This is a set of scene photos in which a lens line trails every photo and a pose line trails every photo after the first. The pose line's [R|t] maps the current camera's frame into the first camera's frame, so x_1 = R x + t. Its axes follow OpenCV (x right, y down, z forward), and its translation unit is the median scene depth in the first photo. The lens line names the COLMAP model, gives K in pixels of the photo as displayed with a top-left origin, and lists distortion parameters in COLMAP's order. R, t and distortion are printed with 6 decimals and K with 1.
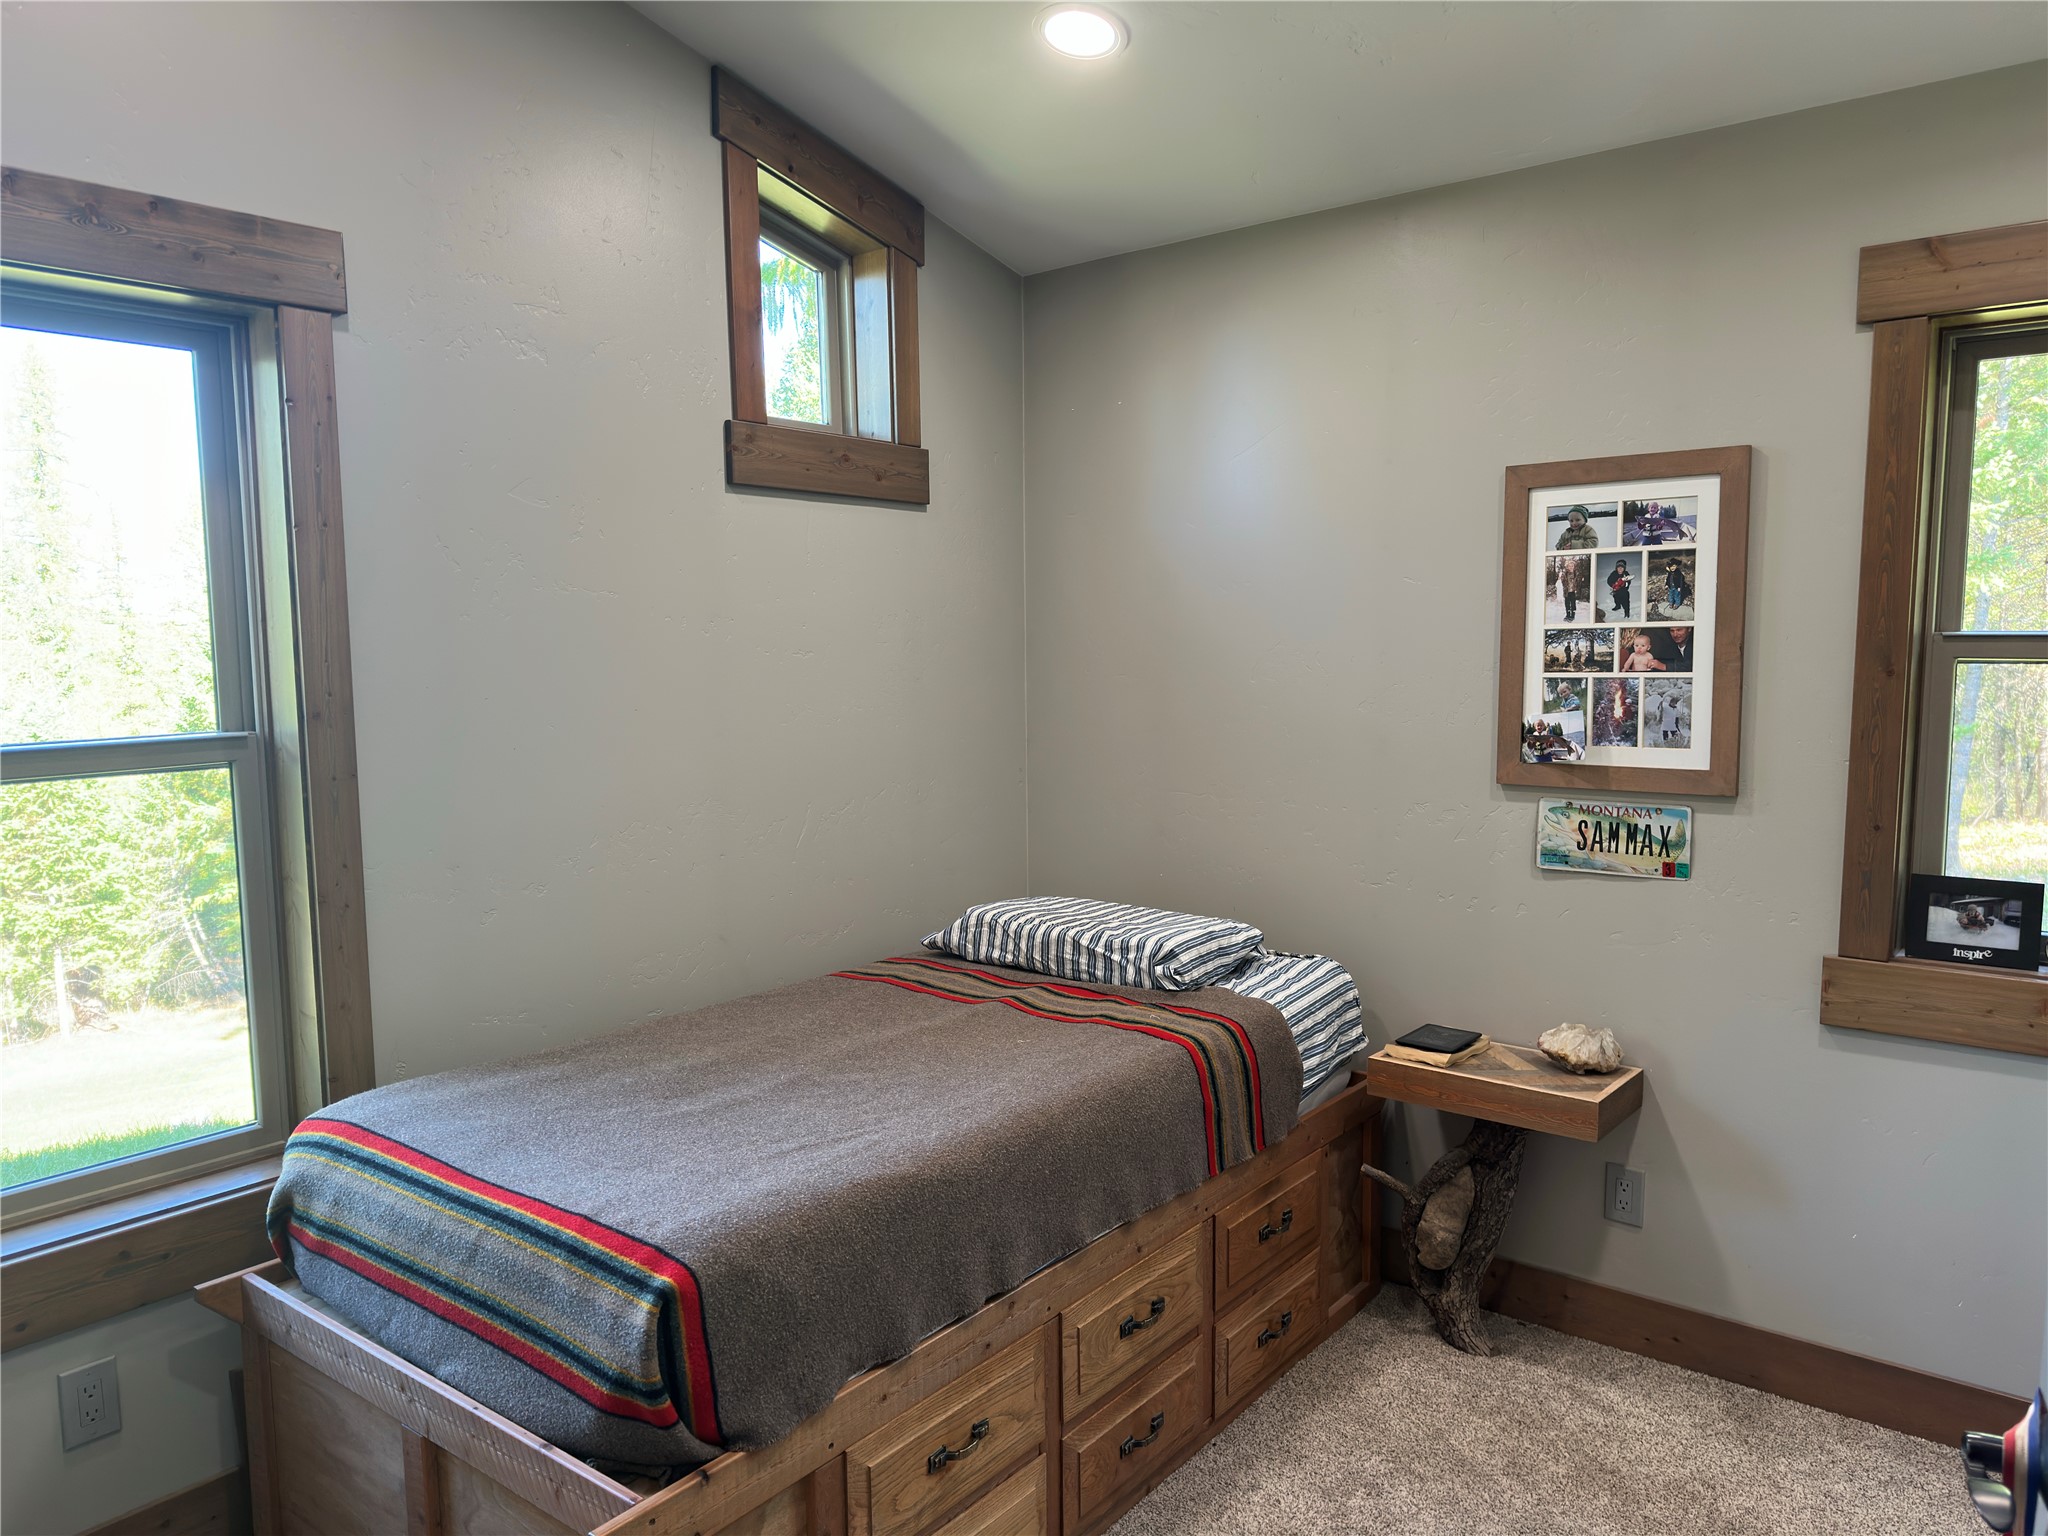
lens RADIAL K [[1437.5, 0, 1021.4], [0, 1437.5, 779.2], [0, 0, 1]] dist [0.075434, -0.114980]
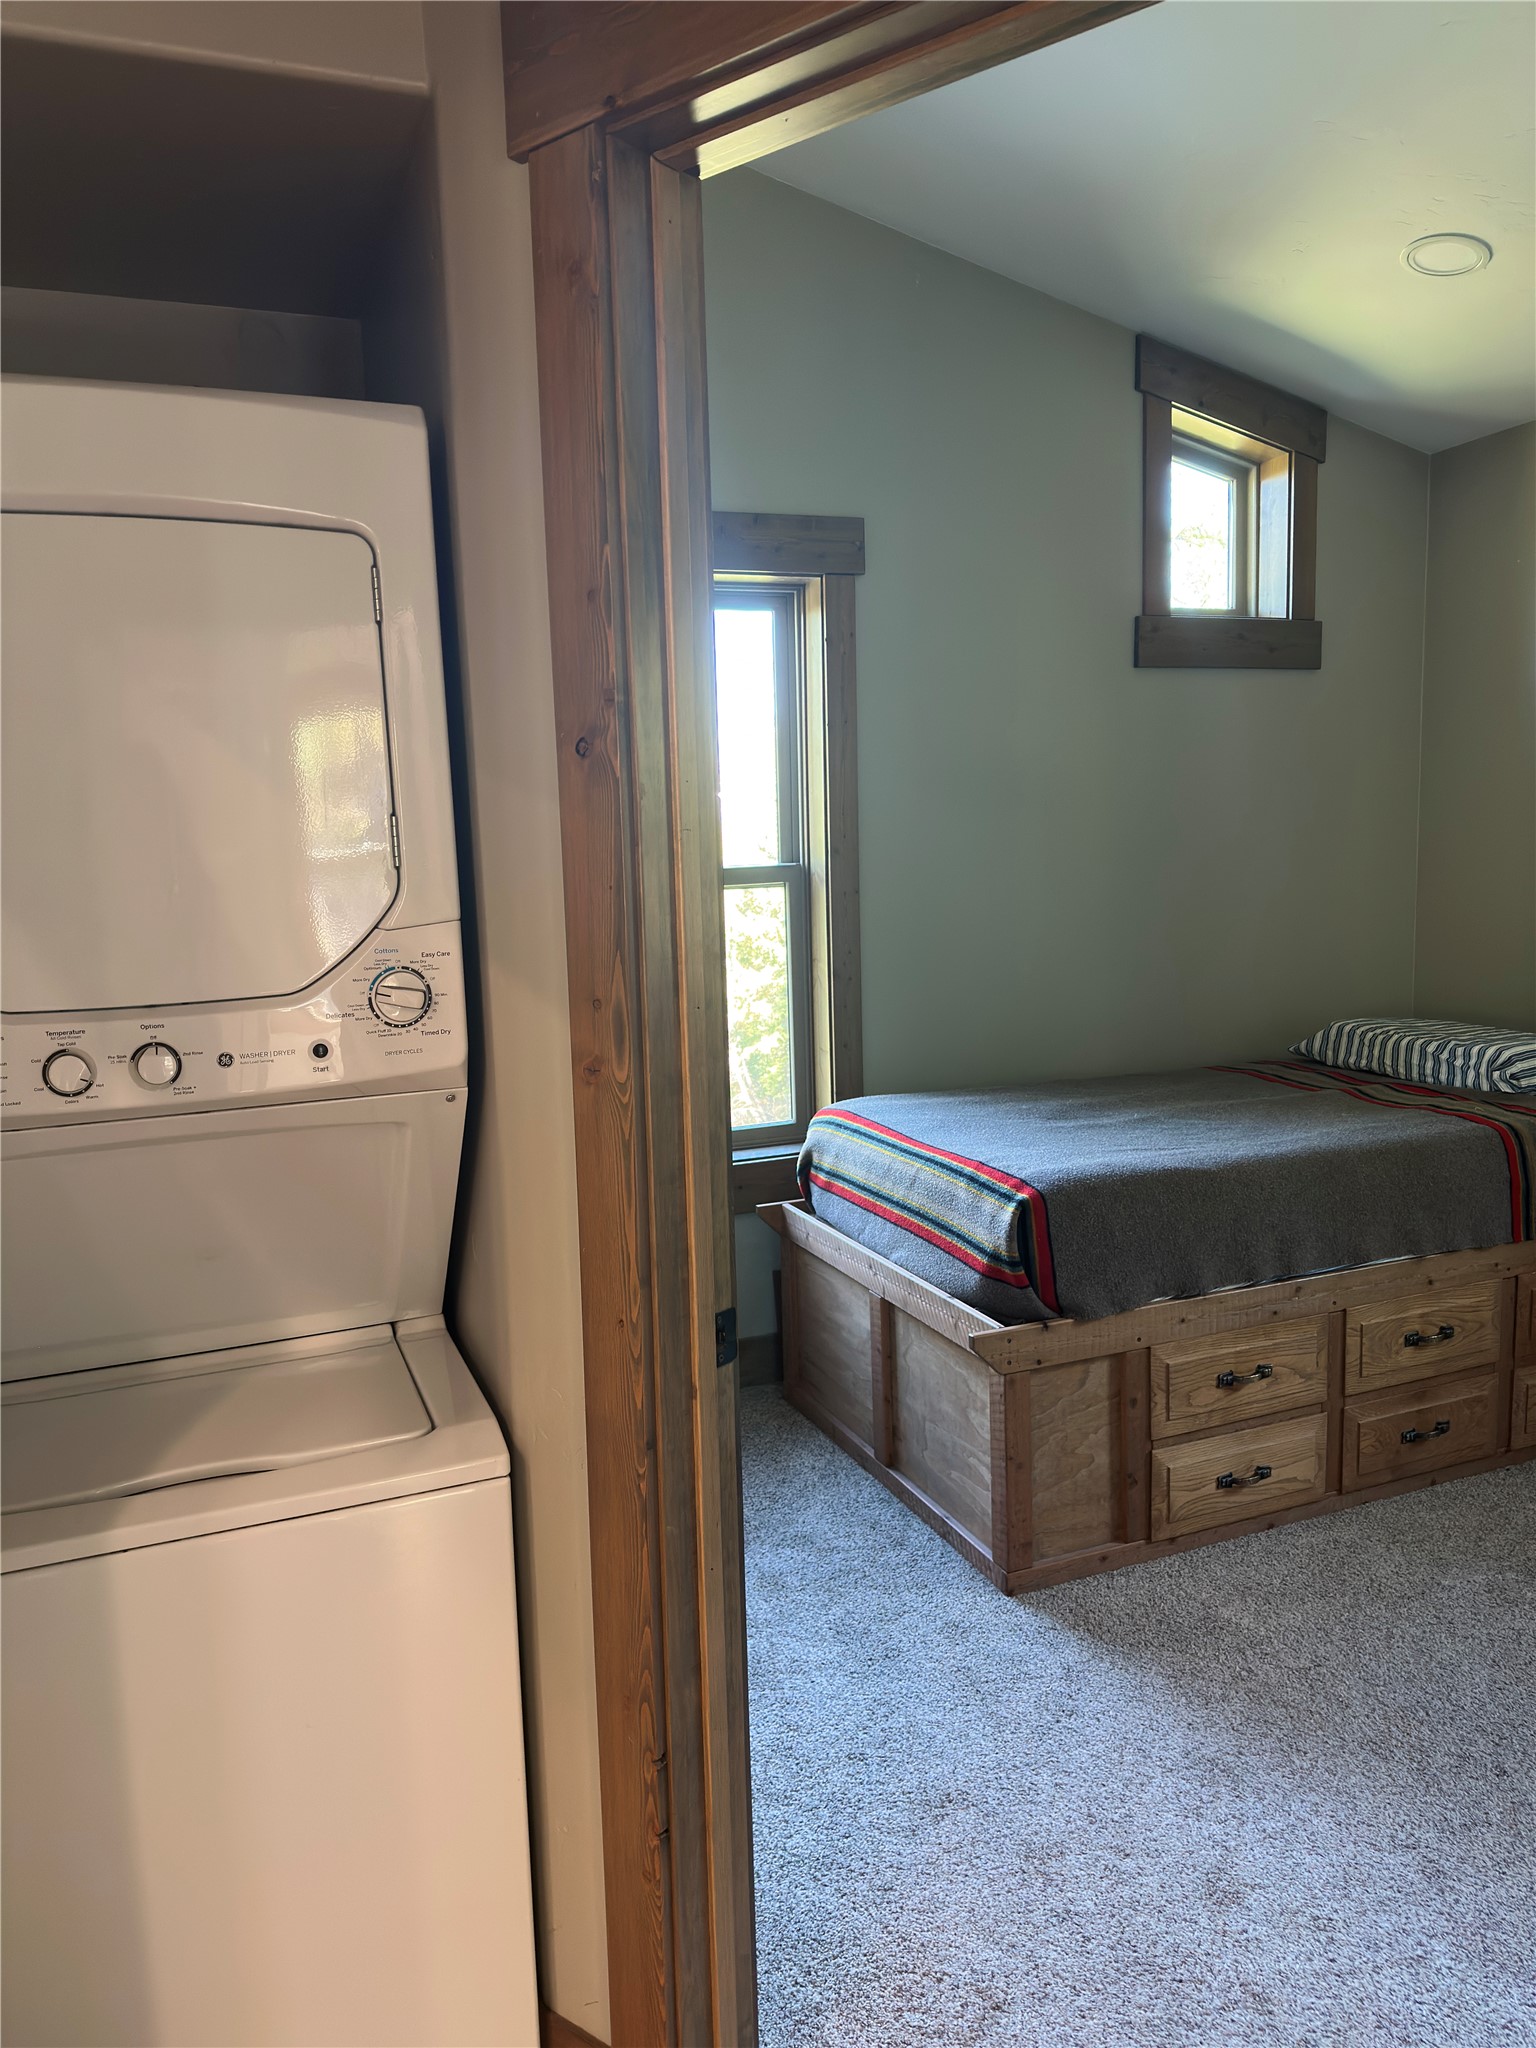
lens RADIAL K [[1423.0, 0, 731.5], [0, 1423.0, 1029.5], [0, 0, 1]] dist [0.075201, -0.123223]
pose [[0.864643, 0.048364, -0.500053, 0.186712], [-0.026371, 0.998352, 0.050960, 0.074677], [0.501693, -0.030875, 0.864494, -0.369549]]
